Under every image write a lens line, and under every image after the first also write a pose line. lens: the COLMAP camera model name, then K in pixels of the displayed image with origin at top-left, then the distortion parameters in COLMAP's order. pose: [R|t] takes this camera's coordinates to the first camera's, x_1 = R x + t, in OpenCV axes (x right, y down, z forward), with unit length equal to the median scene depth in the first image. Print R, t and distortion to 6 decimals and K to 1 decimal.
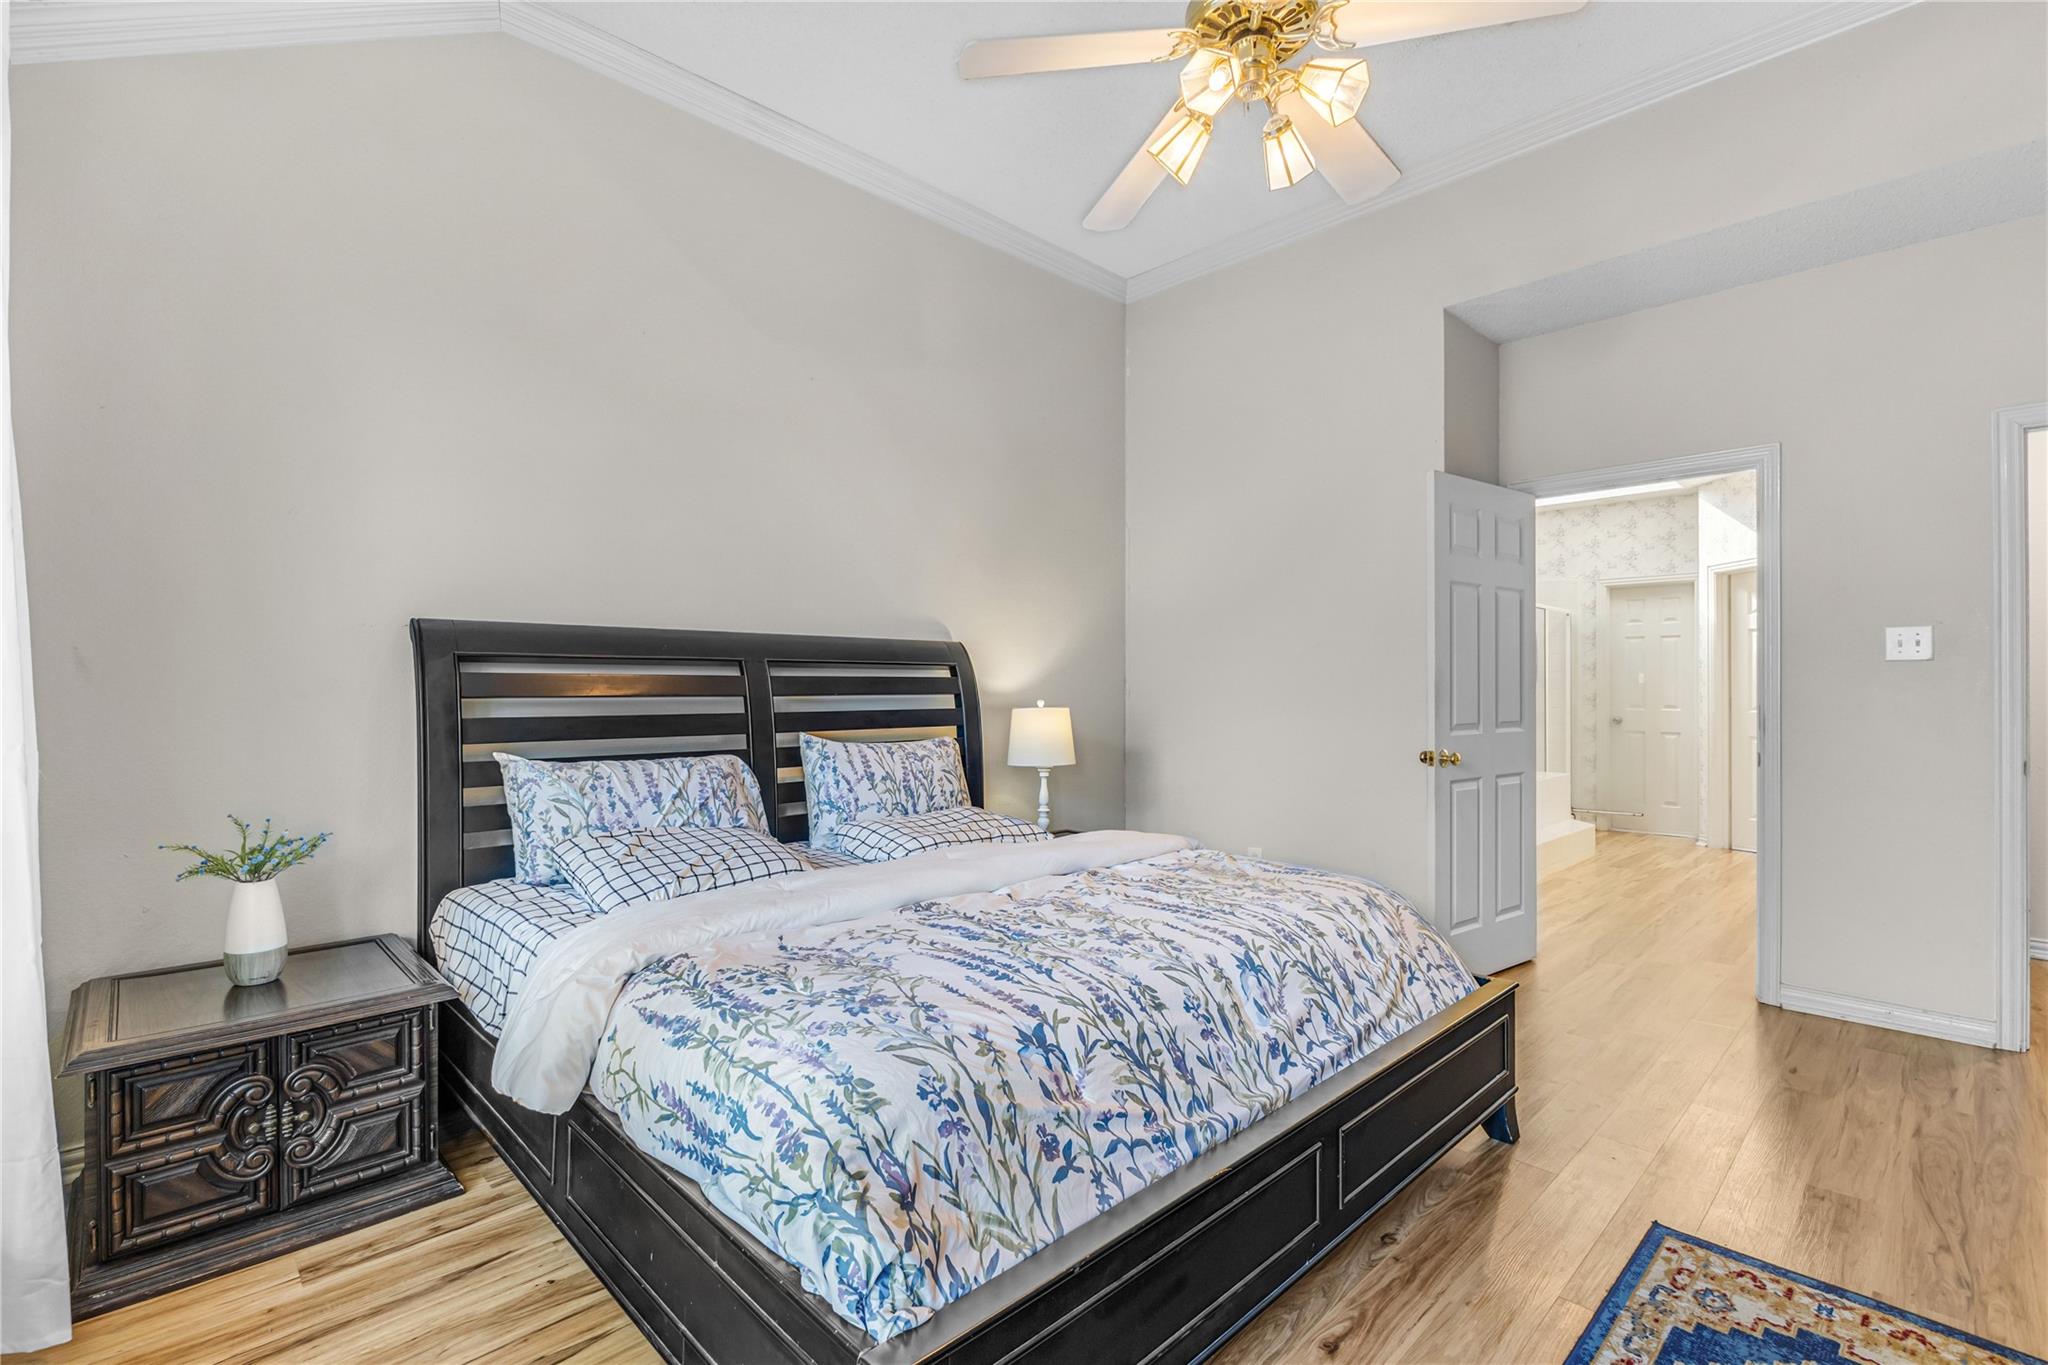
lens RADIAL K [[923.4, 0, 1014.1], [0, 923.4, 683.9], [0, 0, 1]] dist [-0.001151, -0.000705]
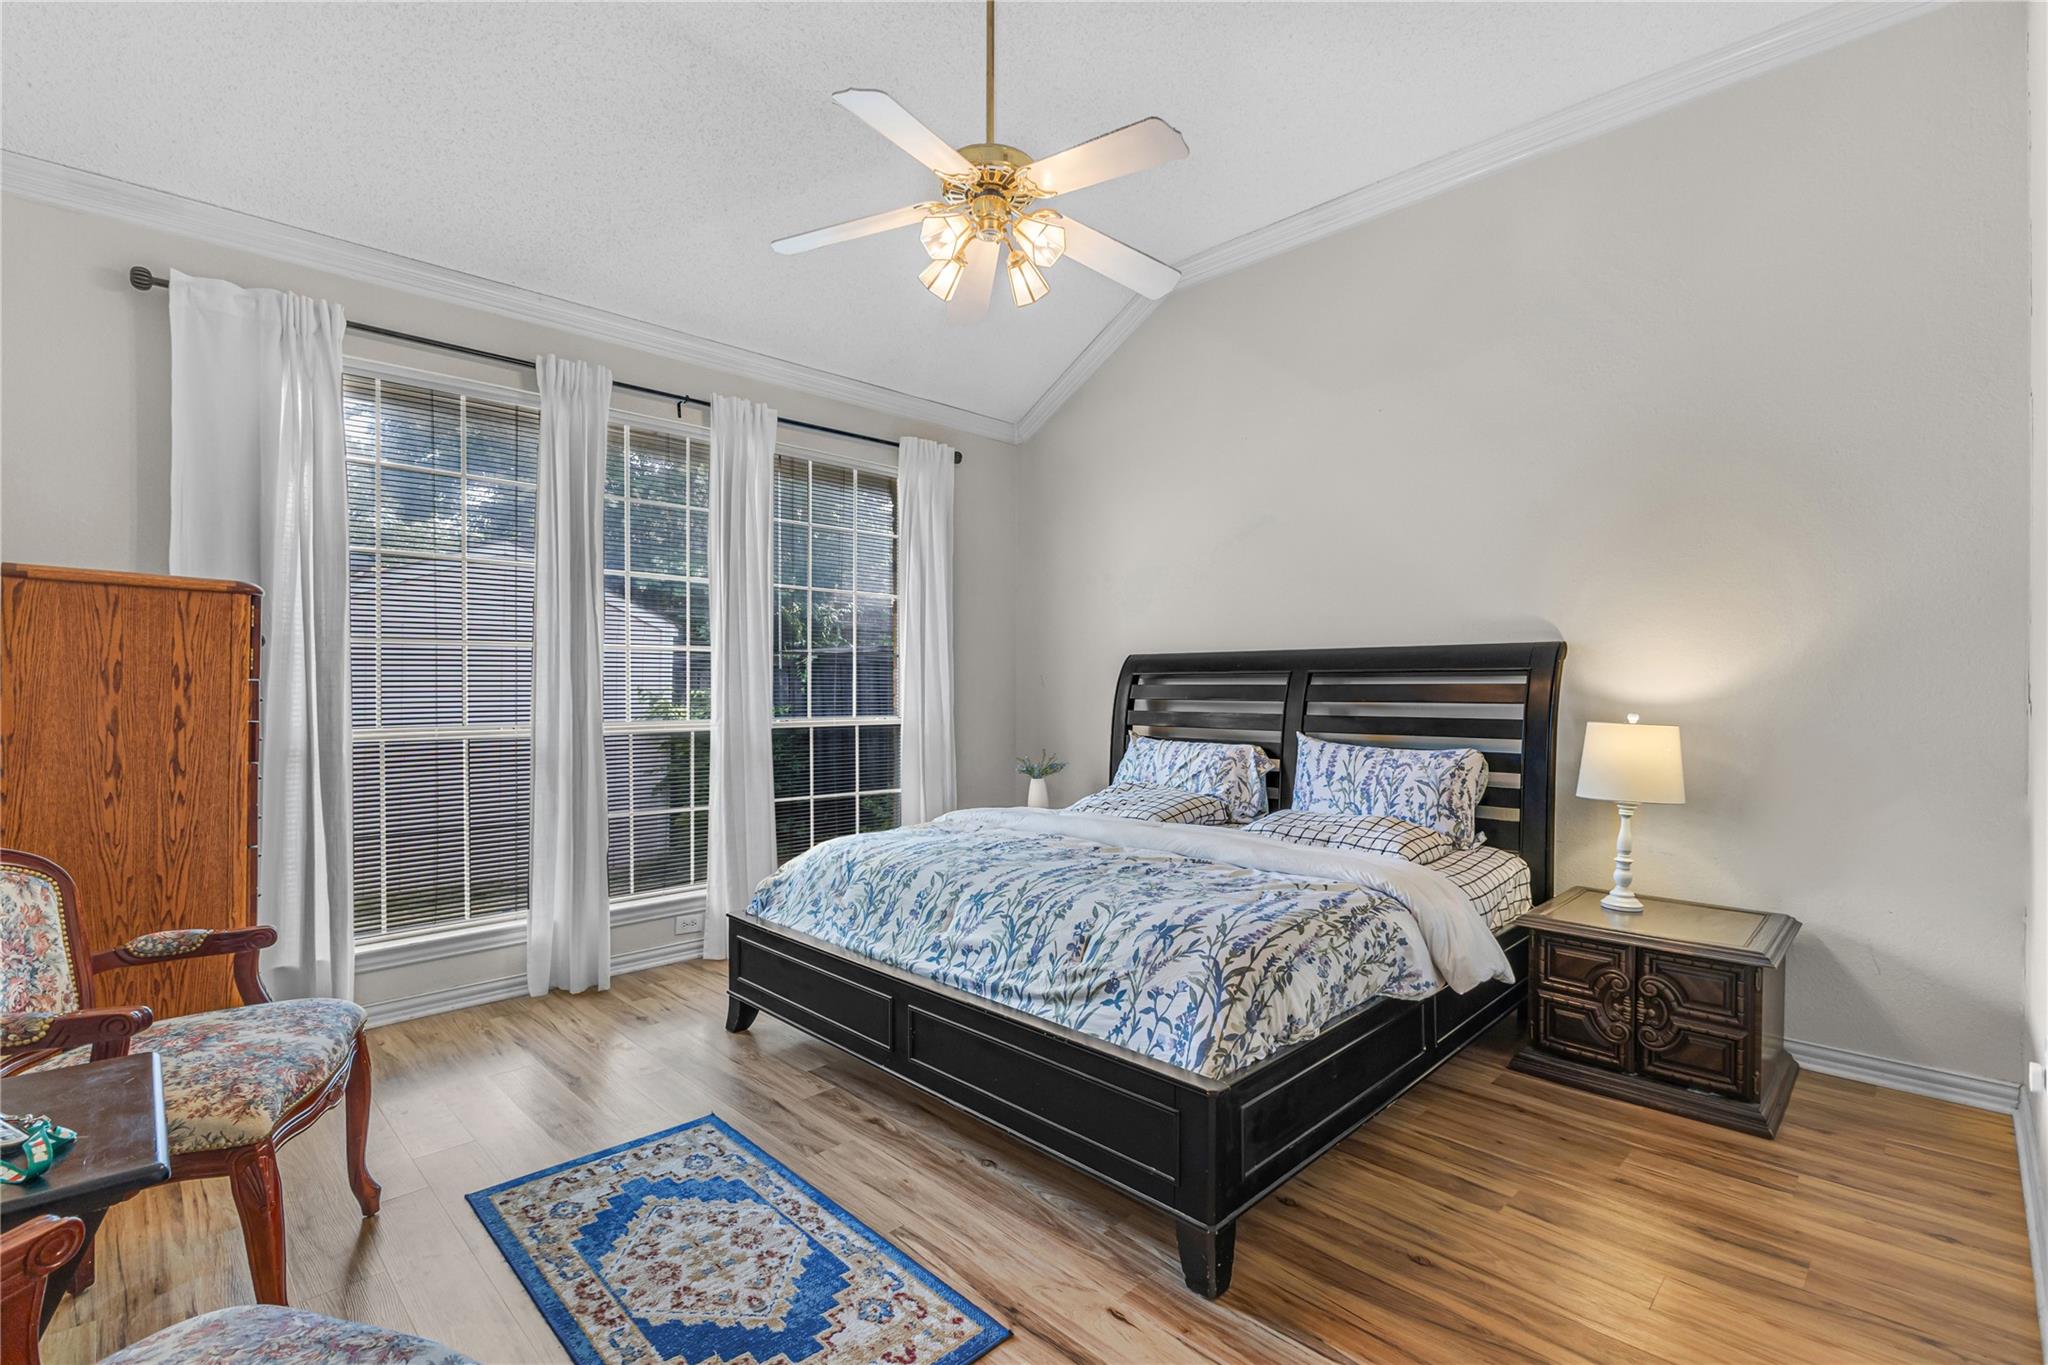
lens RADIAL K [[923.4, 0, 1037.1], [0, 923.4, 696.5], [0, 0, 1]] dist [-0.001151, -0.000705]
pose [[0.024664, 0.004210, -0.999687, 1.196334], [0.000346, 0.999991, 0.004220, 0.001314], [0.999696, -0.000450, 0.024662, 0.781477]]
